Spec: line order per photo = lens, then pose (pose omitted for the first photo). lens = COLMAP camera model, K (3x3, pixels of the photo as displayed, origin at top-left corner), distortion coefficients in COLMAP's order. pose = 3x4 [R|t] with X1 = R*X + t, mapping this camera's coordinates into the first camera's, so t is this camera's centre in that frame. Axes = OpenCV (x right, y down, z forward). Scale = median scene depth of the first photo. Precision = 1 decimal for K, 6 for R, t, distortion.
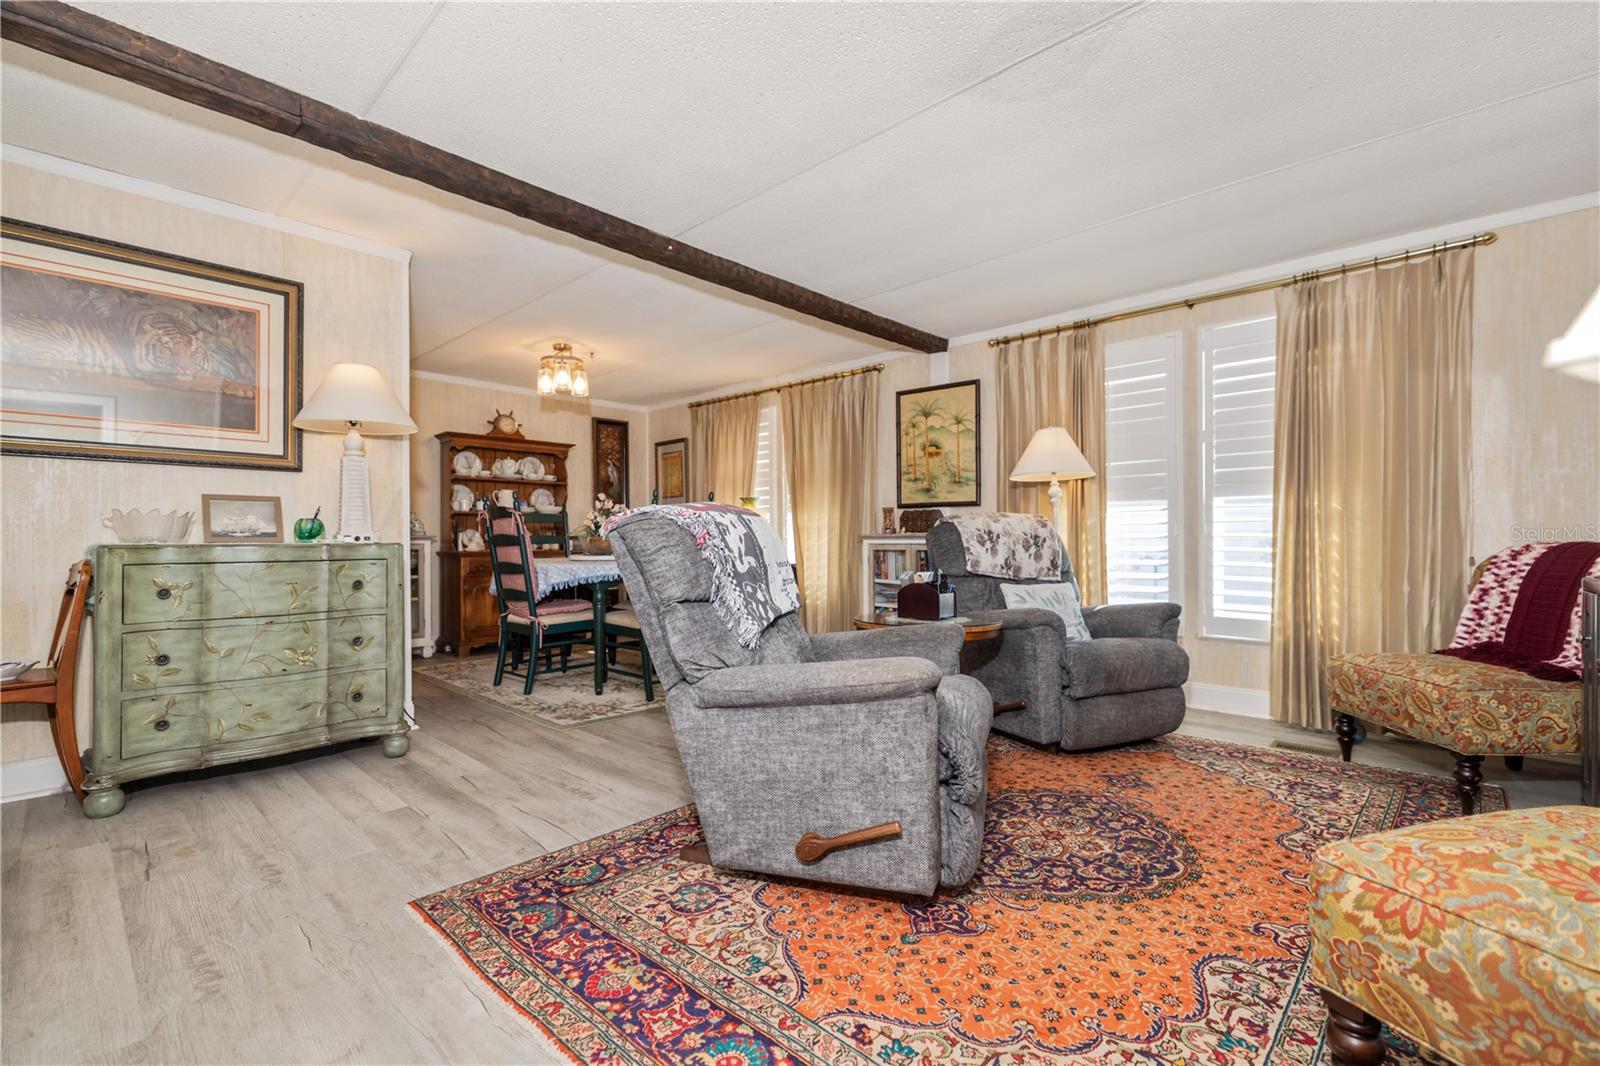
lens RADIAL K [[684.4, 0, 815.5], [0, 684.4, 538.1], [0, 0, 1]] dist [-0.000013, 0.000426]
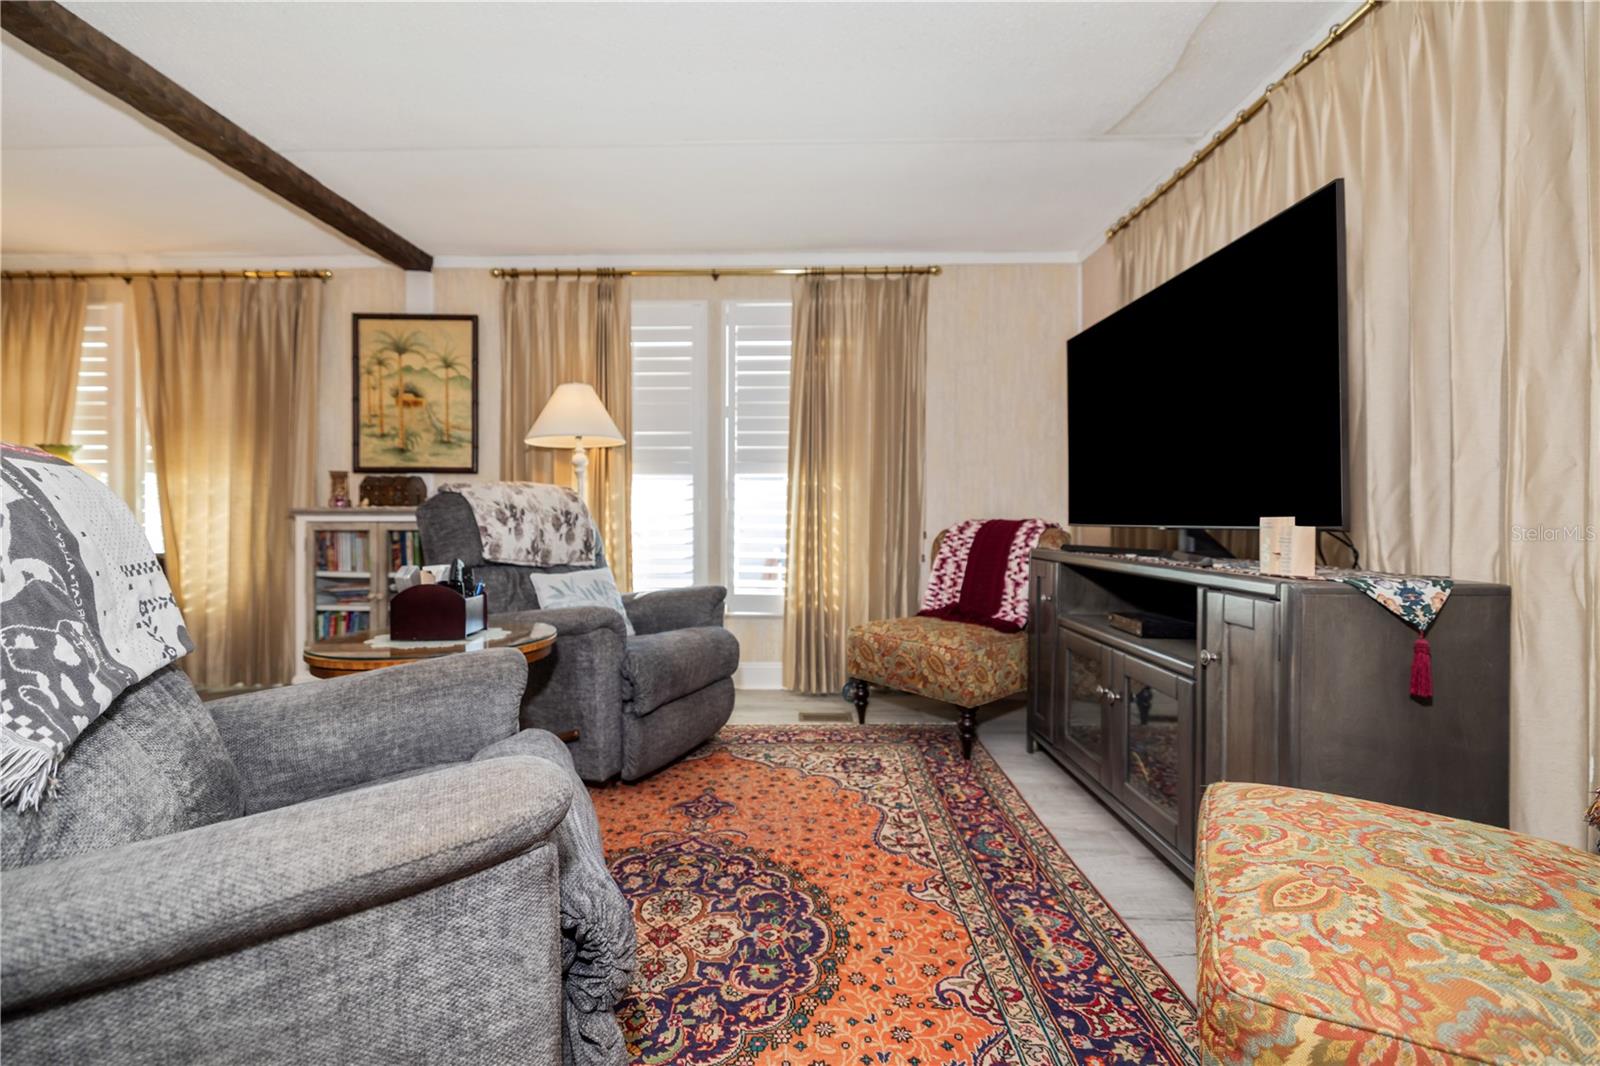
lens RADIAL K [[684.4, 0, 790.3], [0, 684.4, 513.2], [0, 0, 1]] dist [-0.000013, 0.000426]
pose [[0.754213, 0.004858, 0.656612, -0.011583], [-0.004117, 0.999988, -0.002670, -0.000616], [-0.656617, -0.000689, 0.754224, 0.204889]]
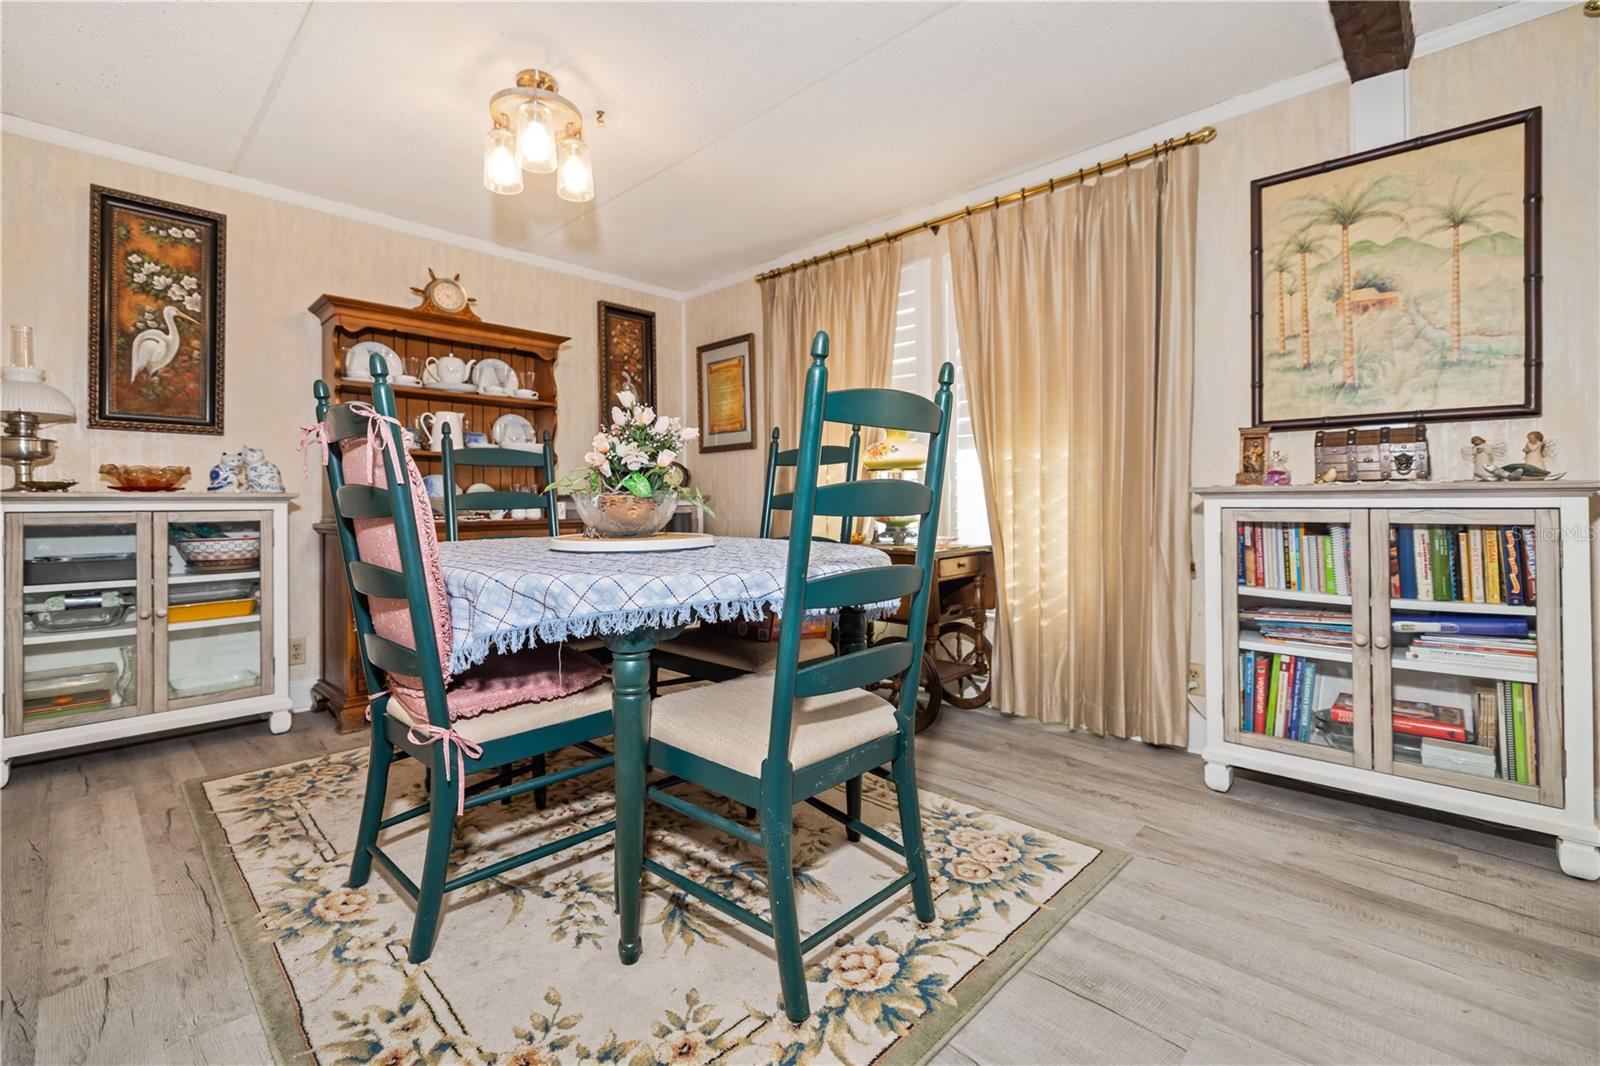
lens RADIAL K [[684.4, 0, 811.6], [0, 684.4, 498.9], [0, 0, 1]] dist [-0.000013, 0.000426]
pose [[0.999961, -0.003240, -0.008231, -0.257284], [0.003248, 0.999994, 0.001016, 0.002012], [0.008227, -0.001043, 0.999966, 0.763272]]
